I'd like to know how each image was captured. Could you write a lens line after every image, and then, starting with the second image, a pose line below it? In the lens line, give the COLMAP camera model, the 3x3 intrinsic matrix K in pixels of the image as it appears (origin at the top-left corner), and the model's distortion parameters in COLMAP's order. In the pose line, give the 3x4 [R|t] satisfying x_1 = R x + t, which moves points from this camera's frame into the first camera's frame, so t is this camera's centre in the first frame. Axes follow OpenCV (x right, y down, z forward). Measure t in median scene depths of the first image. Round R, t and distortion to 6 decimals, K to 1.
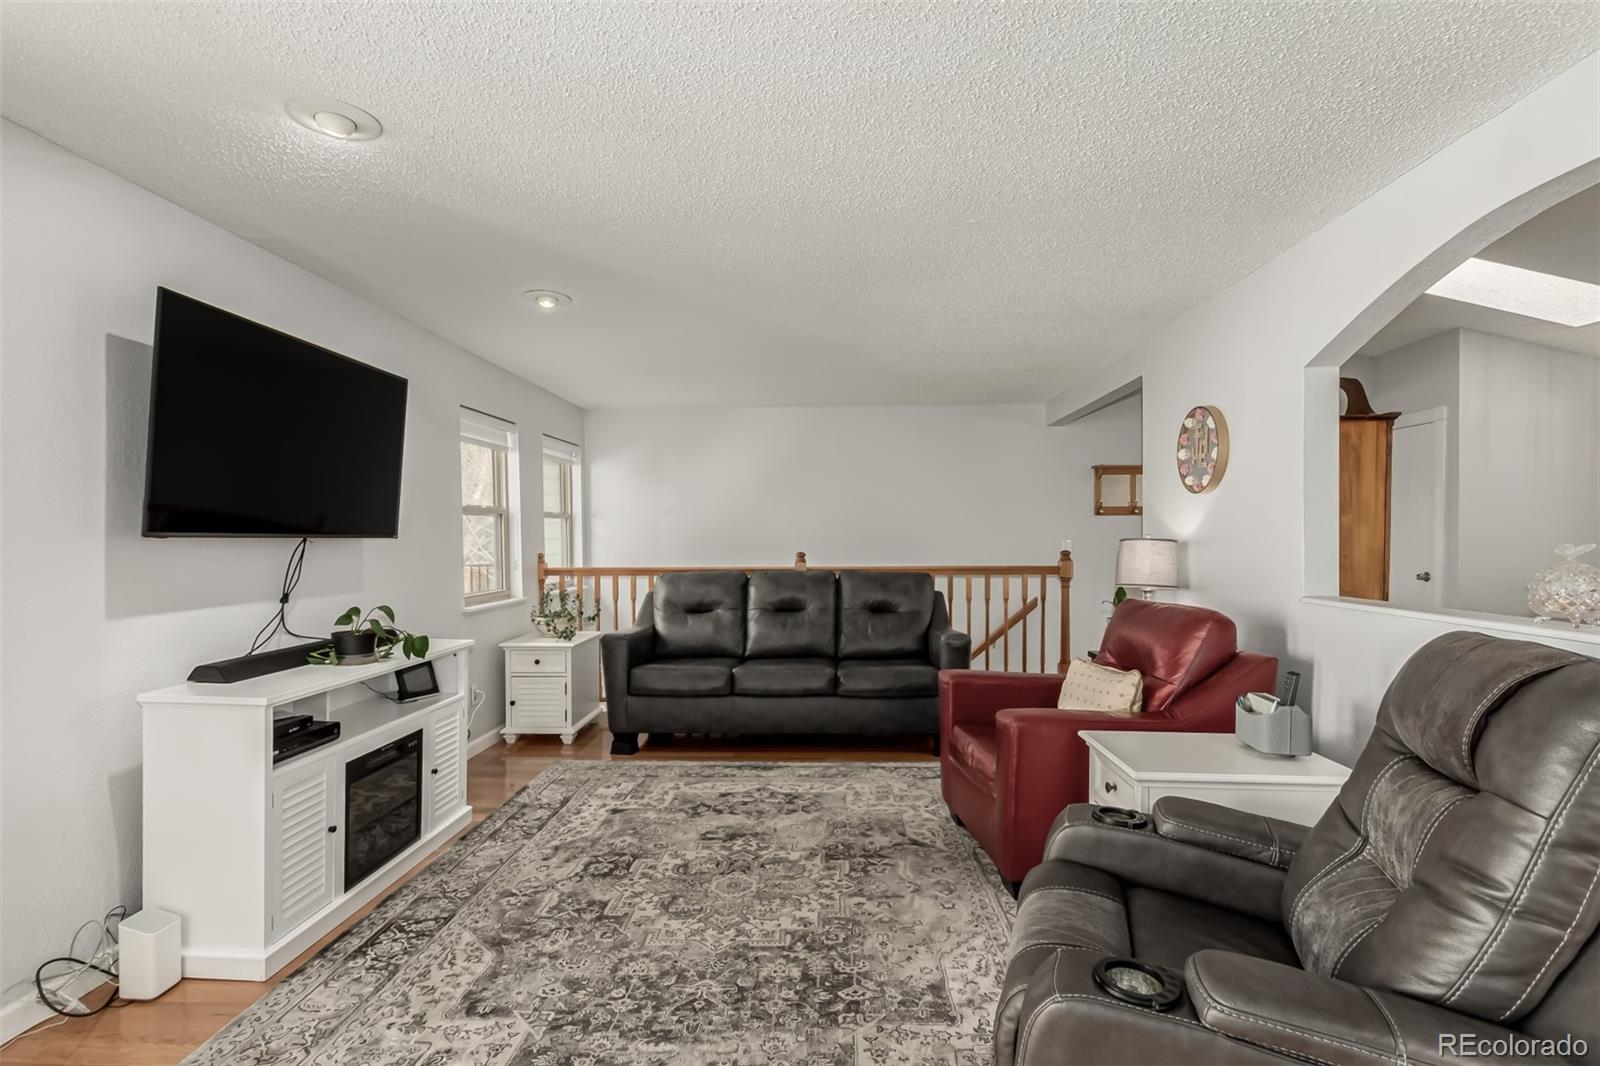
lens RADIAL K [[775.7, 0, 806.8], [0, 775.7, 555.7], [0, 0, 1]] dist [0.001134, -0.001583]
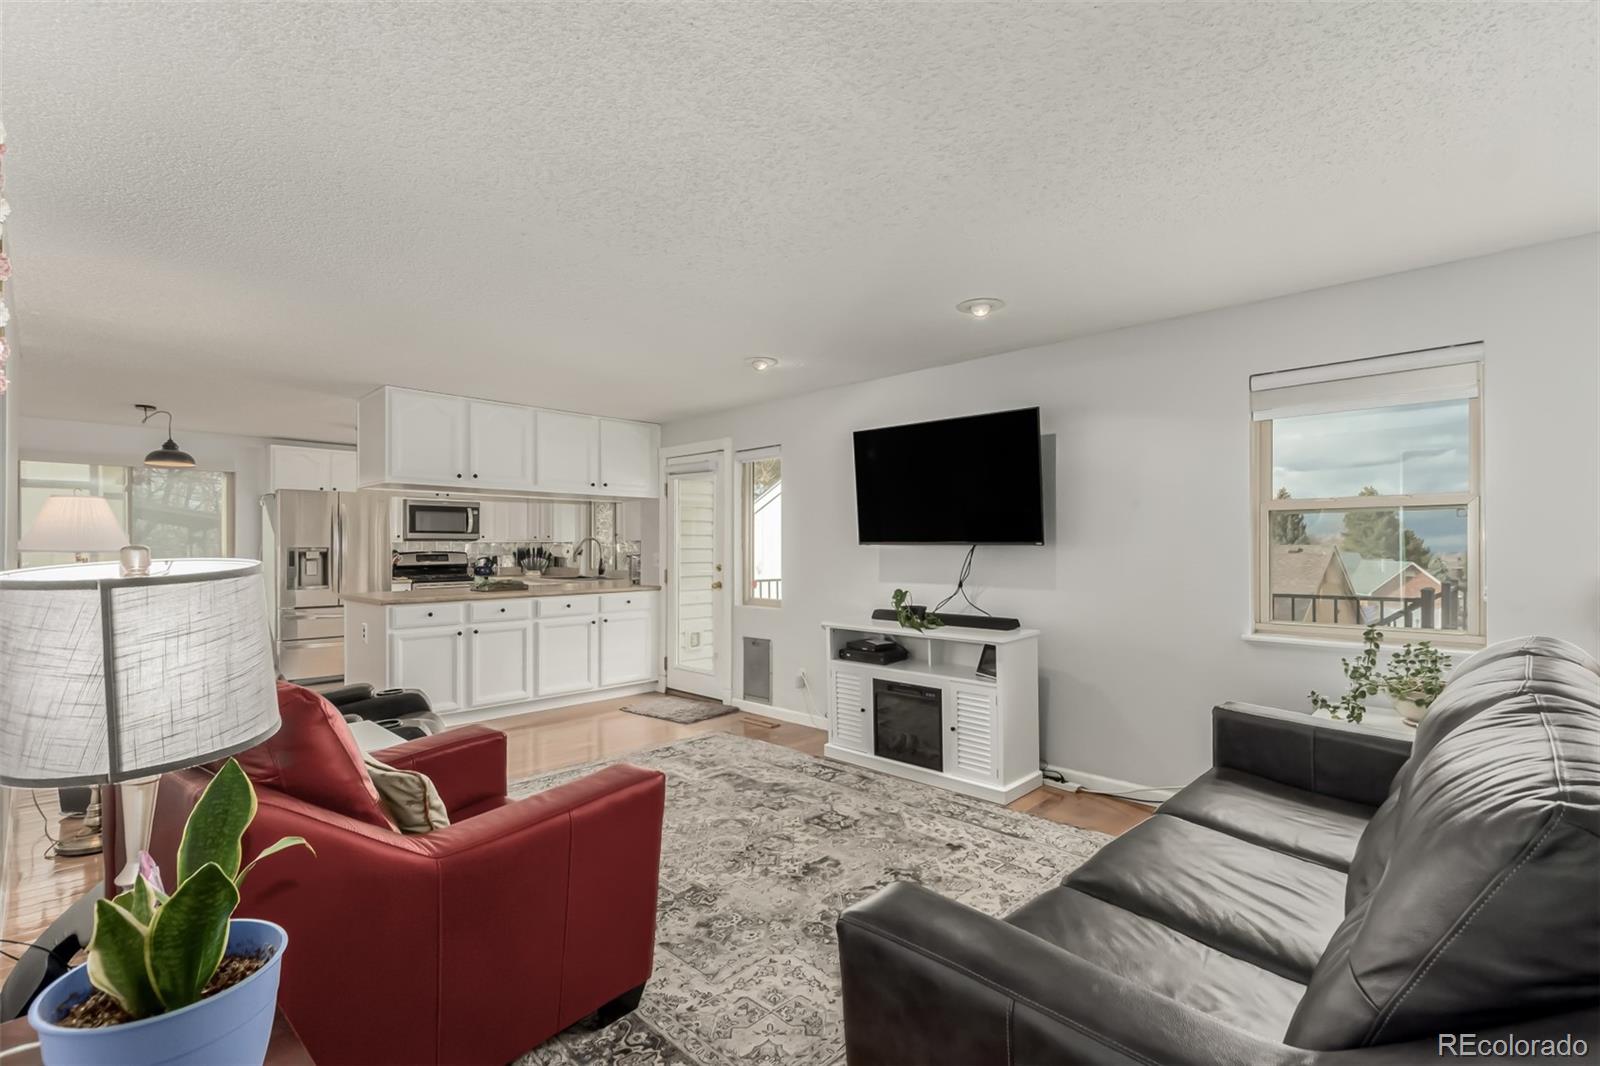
lens RADIAL K [[741.5, 0, 803.8], [0, 741.5, 546.3], [0, 0, 1]] dist [0.002805, -0.002556]
pose [[-0.676275, 0.011004, -0.736567, 0.585421], [-0.009433, 0.999677, 0.023596, -0.048770], [0.736589, 0.022906, -0.675953, 1.651211]]
